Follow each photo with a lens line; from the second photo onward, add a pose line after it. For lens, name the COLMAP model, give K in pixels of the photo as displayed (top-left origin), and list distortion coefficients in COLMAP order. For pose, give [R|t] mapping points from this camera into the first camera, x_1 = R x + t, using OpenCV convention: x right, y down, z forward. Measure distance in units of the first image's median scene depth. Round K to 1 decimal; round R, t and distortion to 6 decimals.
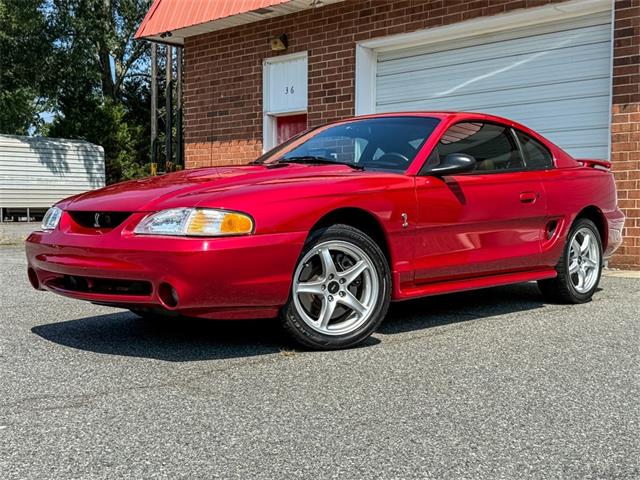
lens RADIAL K [[831.7, 0, 309.5], [0, 831.7, 236.8], [0, 0, 1]] dist [0.126268, -0.057534]
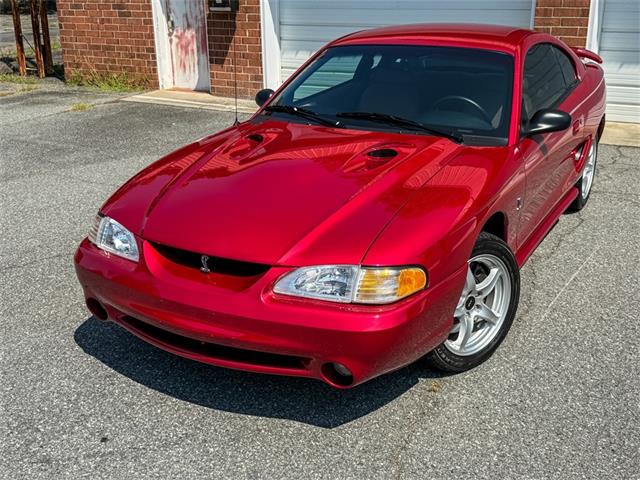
lens RADIAL K [[723.4, 0, 315.2], [0, 723.4, 249.7], [0, 0, 1]] dist [0.072808, -0.068980]
pose [[0.967278, -0.101031, 0.232734, -0.280989], [0.021329, 0.946431, 0.322200, -0.226208], [-0.252819, -0.306693, 0.917618, 0.318509]]
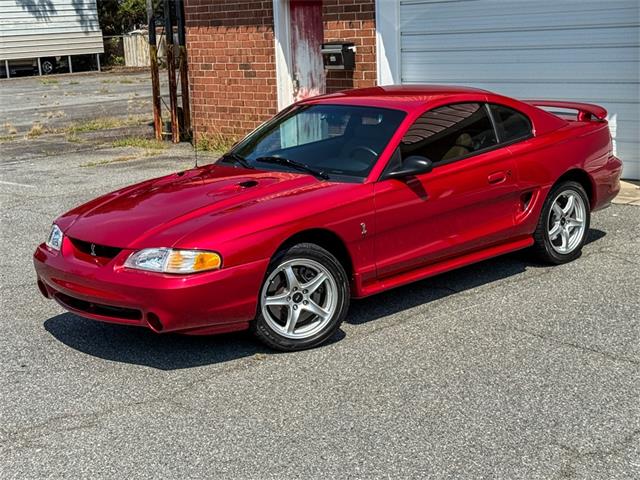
lens RADIAL K [[1101.2, 0, 306.2], [0, 1101.2, 240.4], [0, 0, 1]] dist [0.175403, -0.110948]
pose [[0.996921, -0.036983, -0.069148, 0.137713], [0.048052, 0.984958, 0.165978, -0.250472], [0.061970, -0.168789, 0.983702, -0.459307]]
